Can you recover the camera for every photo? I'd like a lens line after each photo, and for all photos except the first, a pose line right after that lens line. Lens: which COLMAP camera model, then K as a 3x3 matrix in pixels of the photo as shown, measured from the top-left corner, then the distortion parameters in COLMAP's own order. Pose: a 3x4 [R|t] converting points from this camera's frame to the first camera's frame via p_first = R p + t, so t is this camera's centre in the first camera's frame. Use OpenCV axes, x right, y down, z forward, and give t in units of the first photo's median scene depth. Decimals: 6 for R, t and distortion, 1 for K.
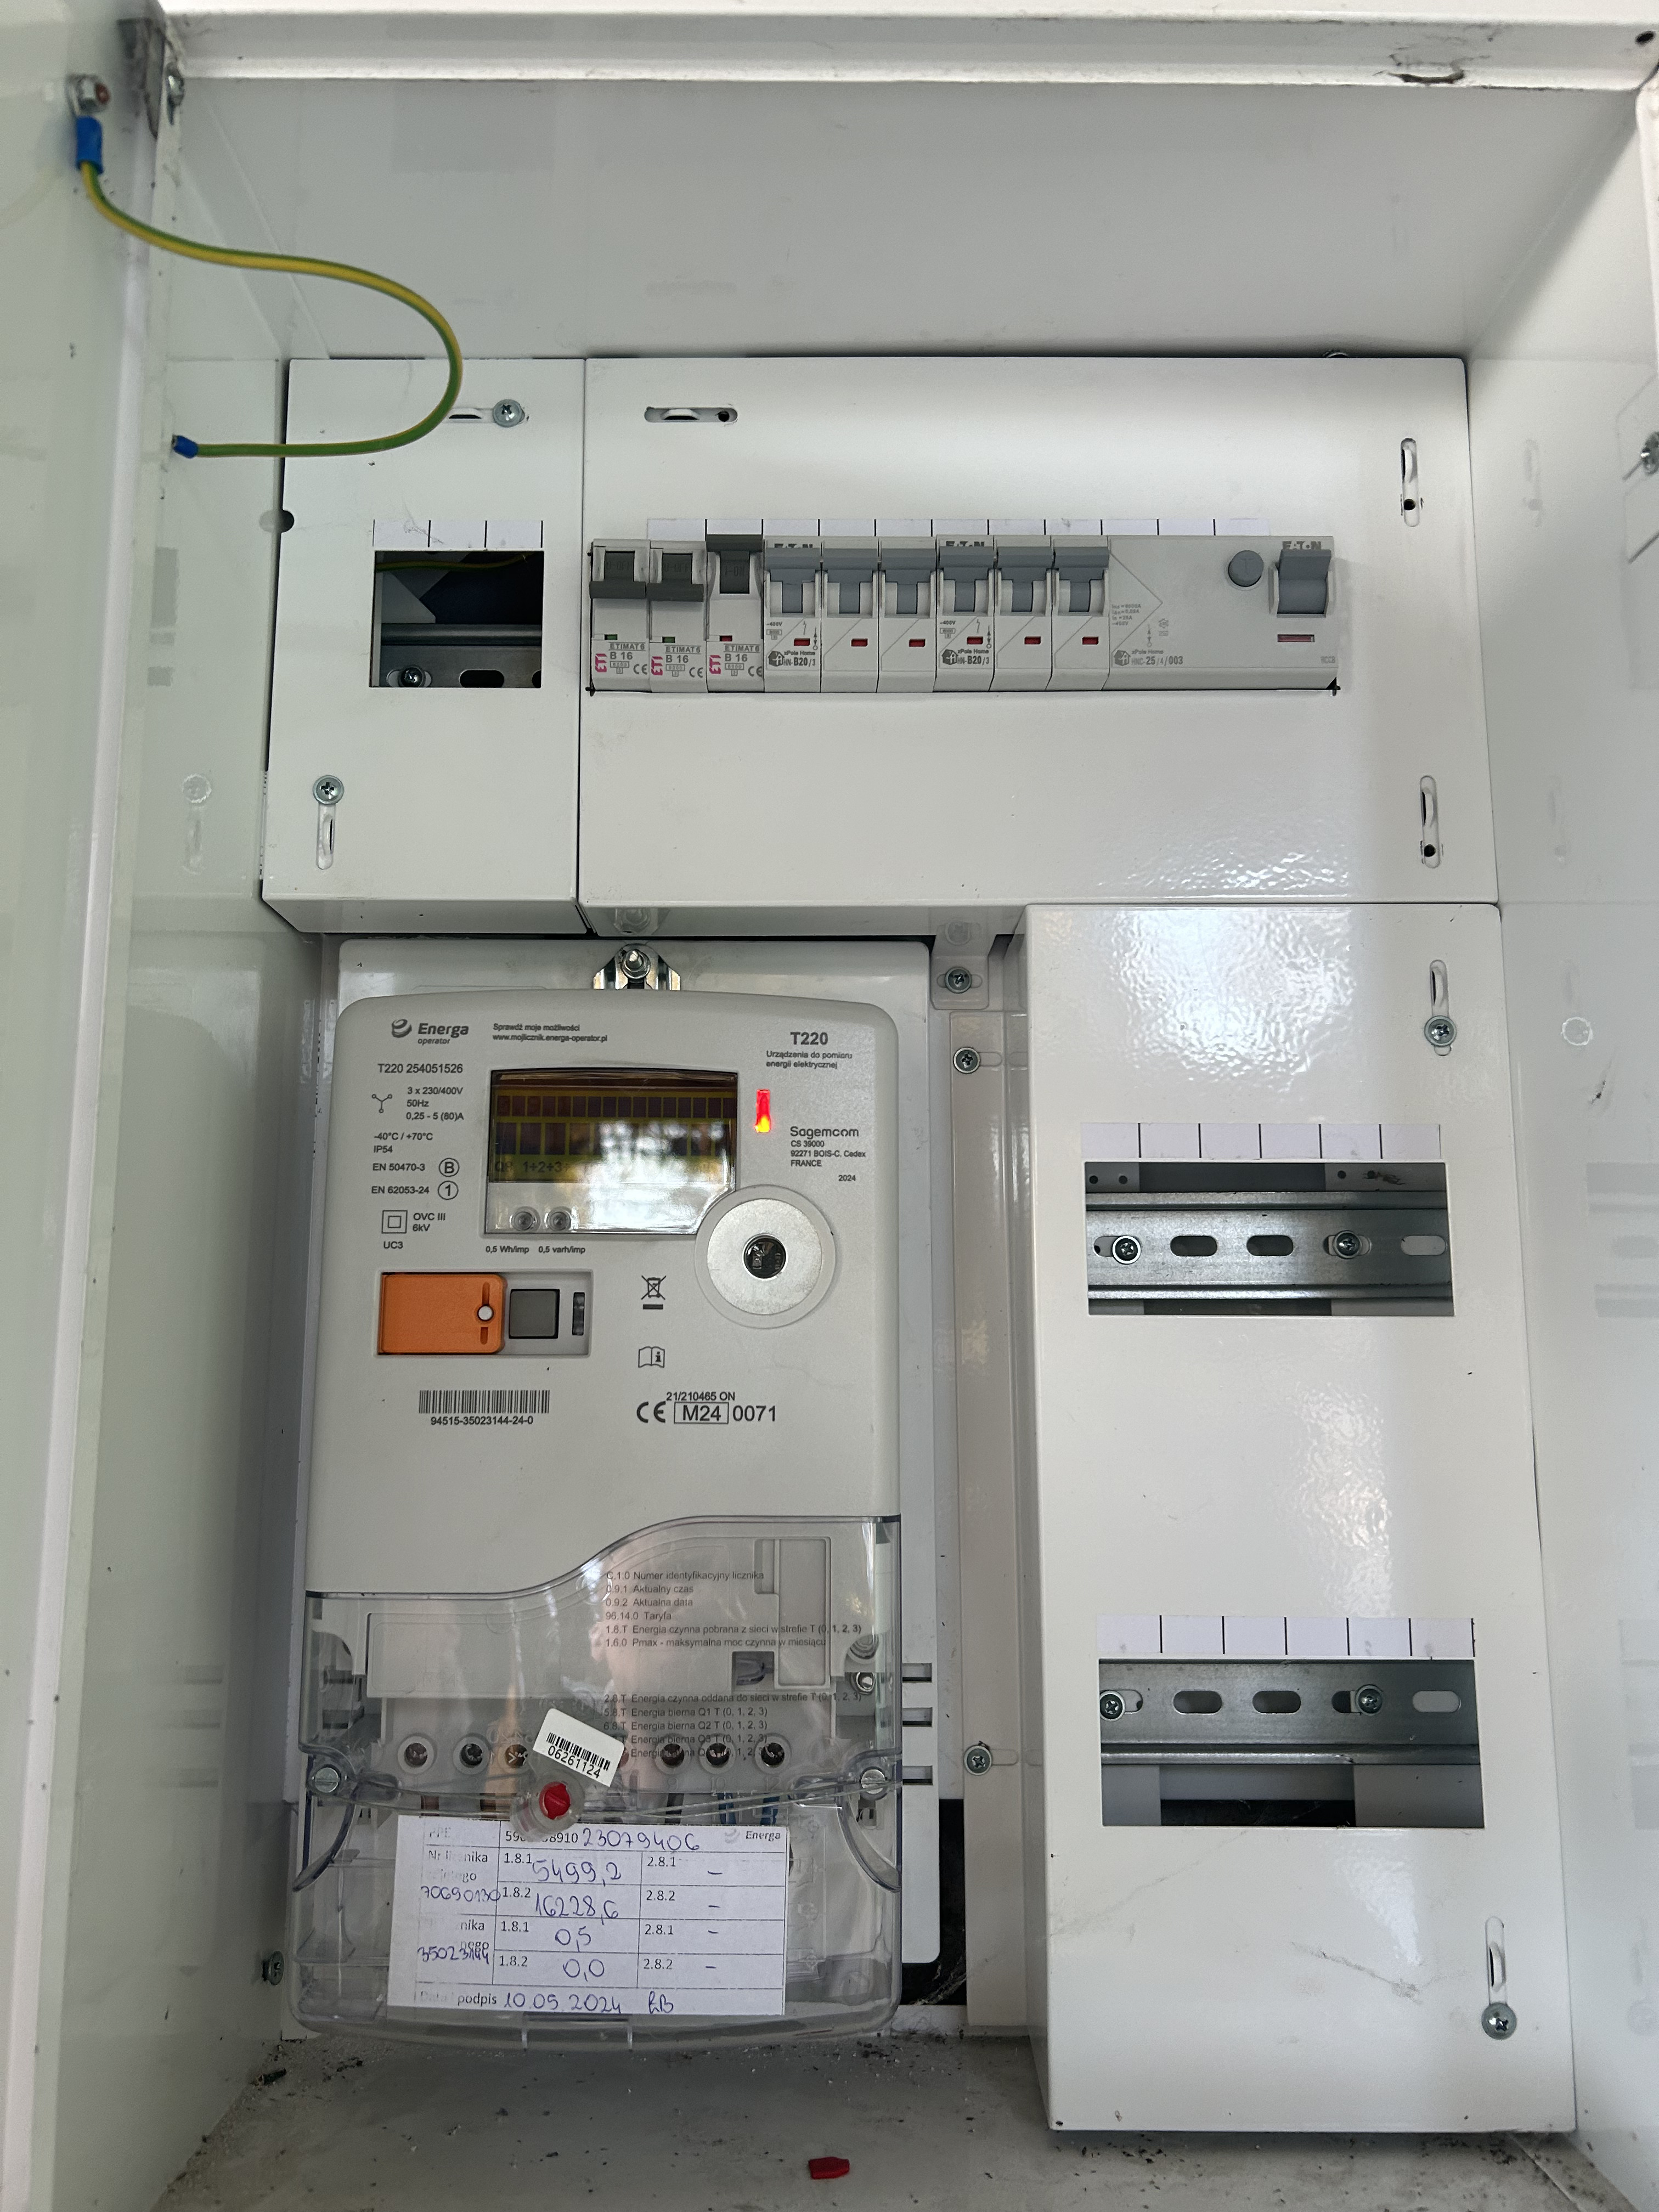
lens RADIAL K [[1668.0, 0, 829.5], [0, 1668.0, 1097.8], [0, 0, 1]] dist [0.052137, -0.060642]
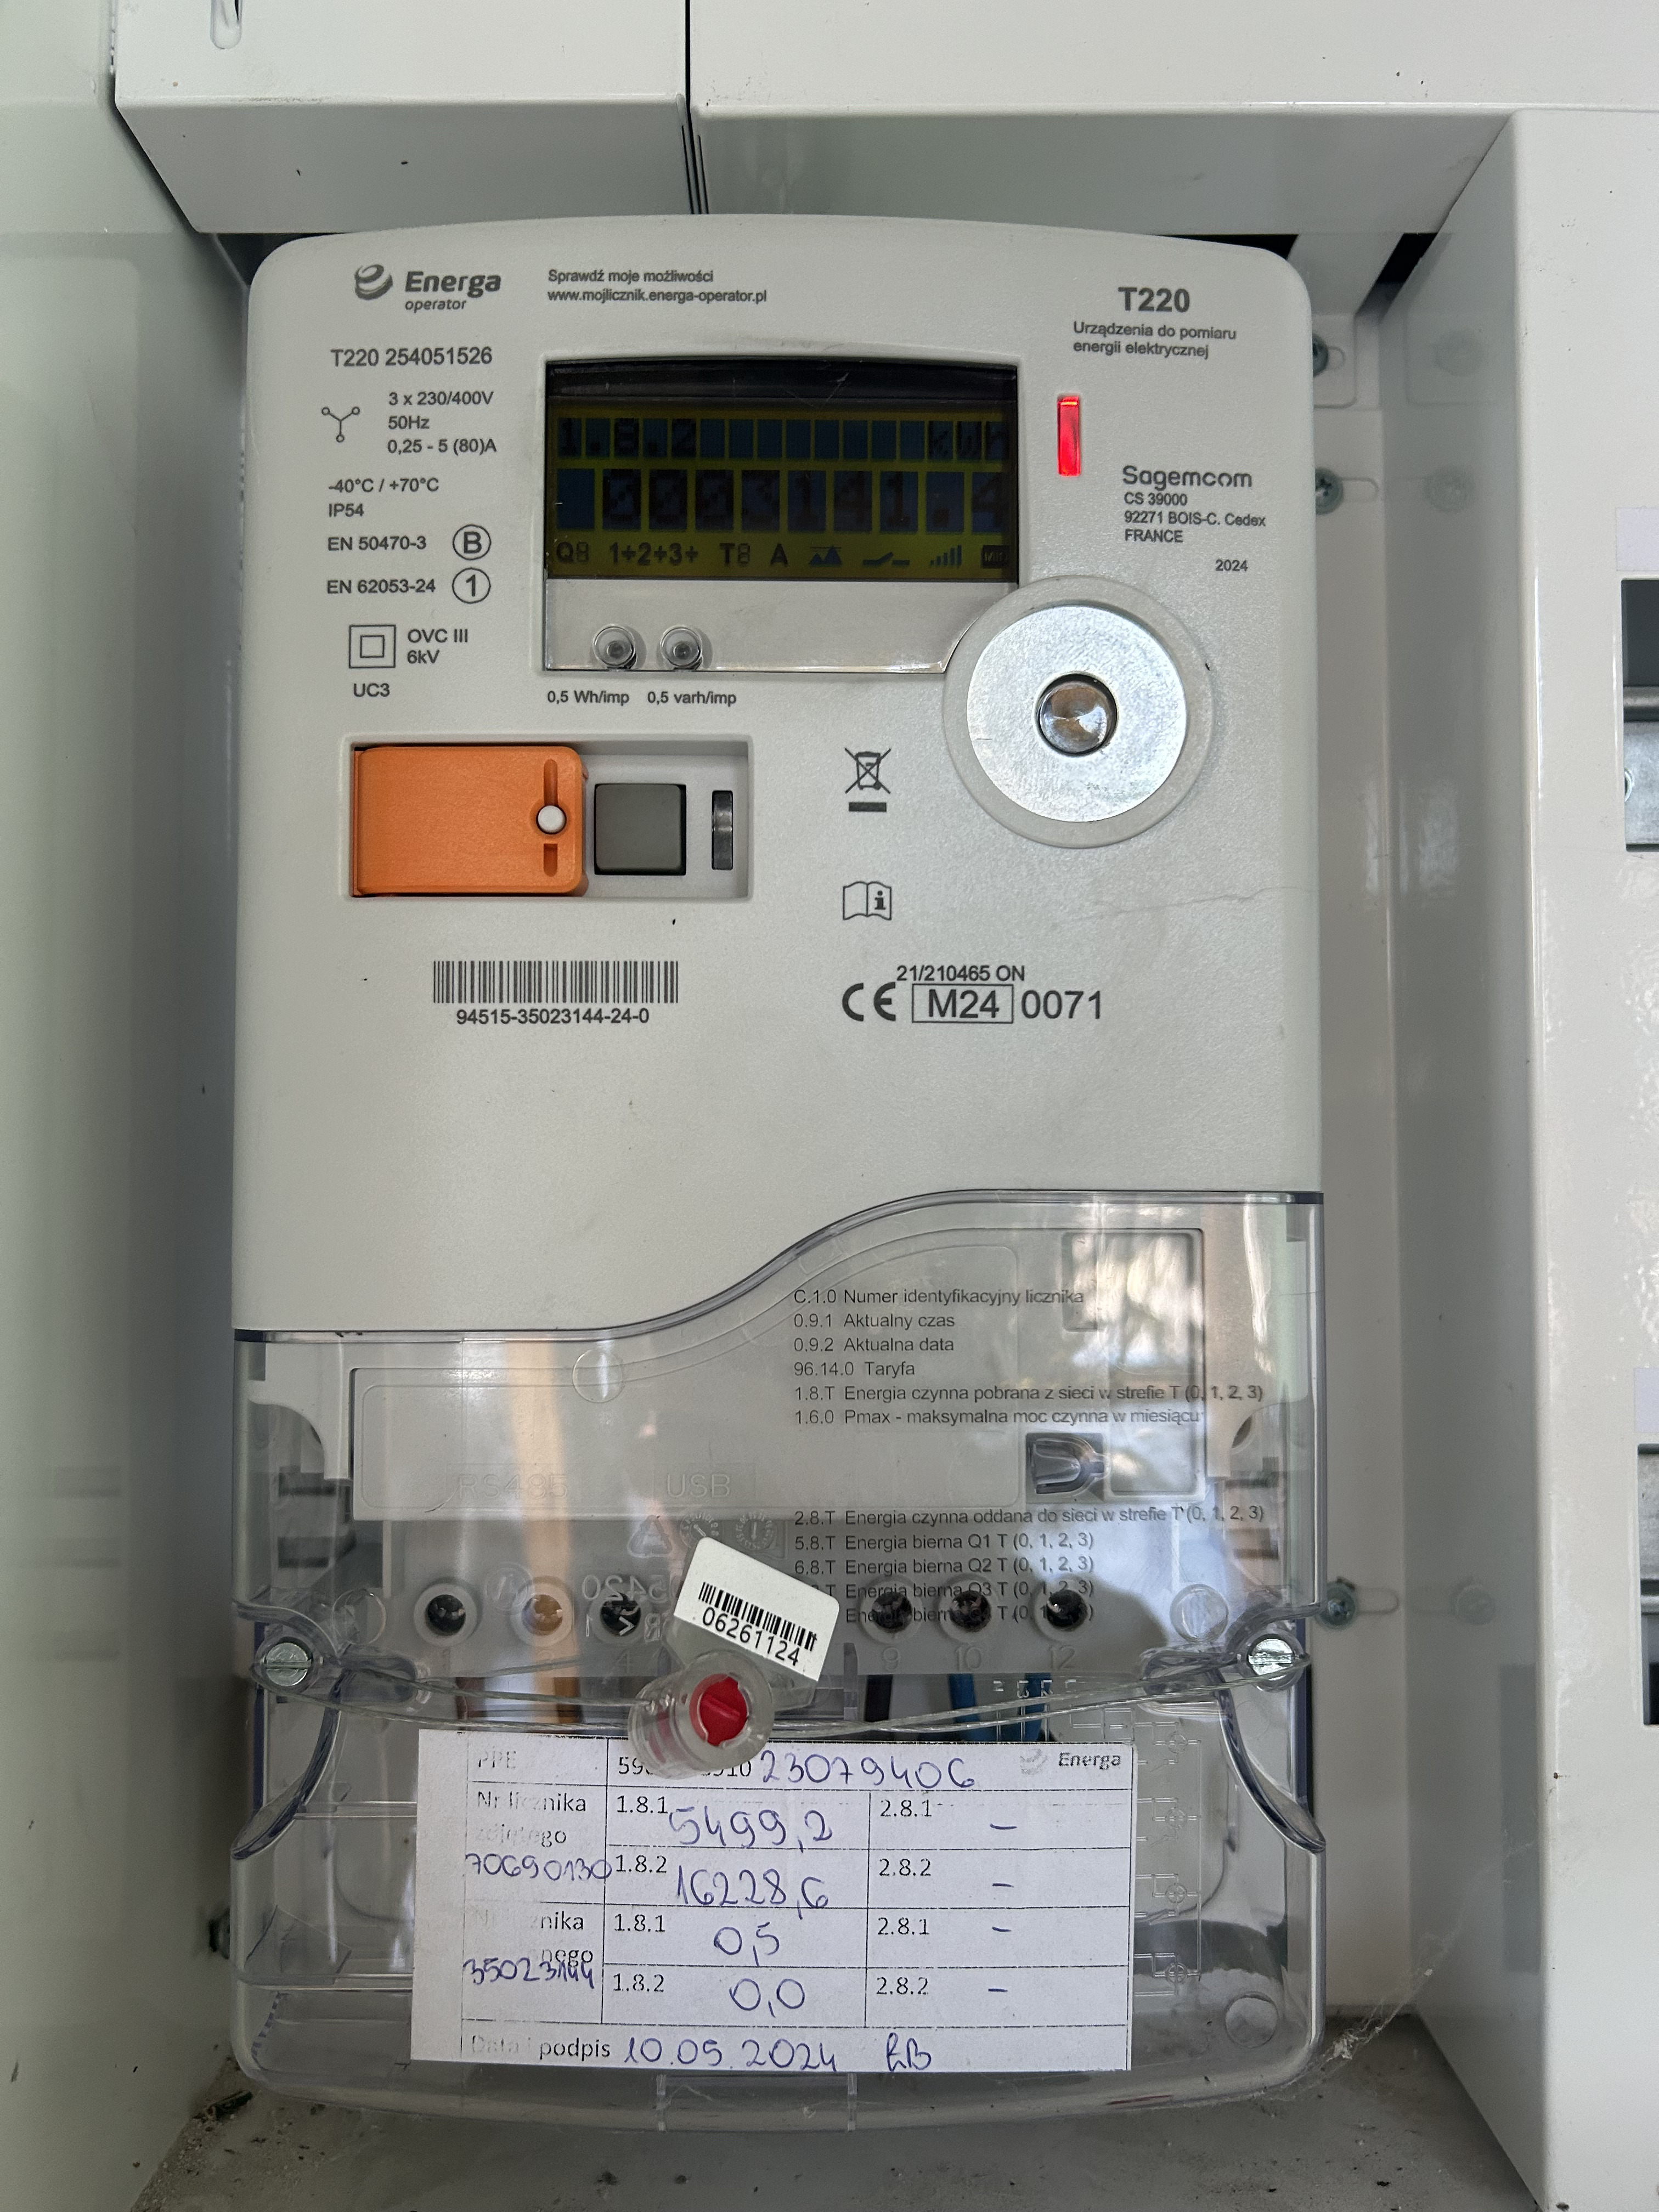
lens RADIAL K [[1668.0, 0, 840.5], [0, 1668.0, 1102.6], [0, 0, 1]] dist [0.052137, -0.060642]
pose [[0.999951, -0.005285, 0.008362, -0.119404], [0.004349, 0.994113, 0.108262, 0.161121], [-0.008885, -0.108221, 0.994087, 0.464014]]
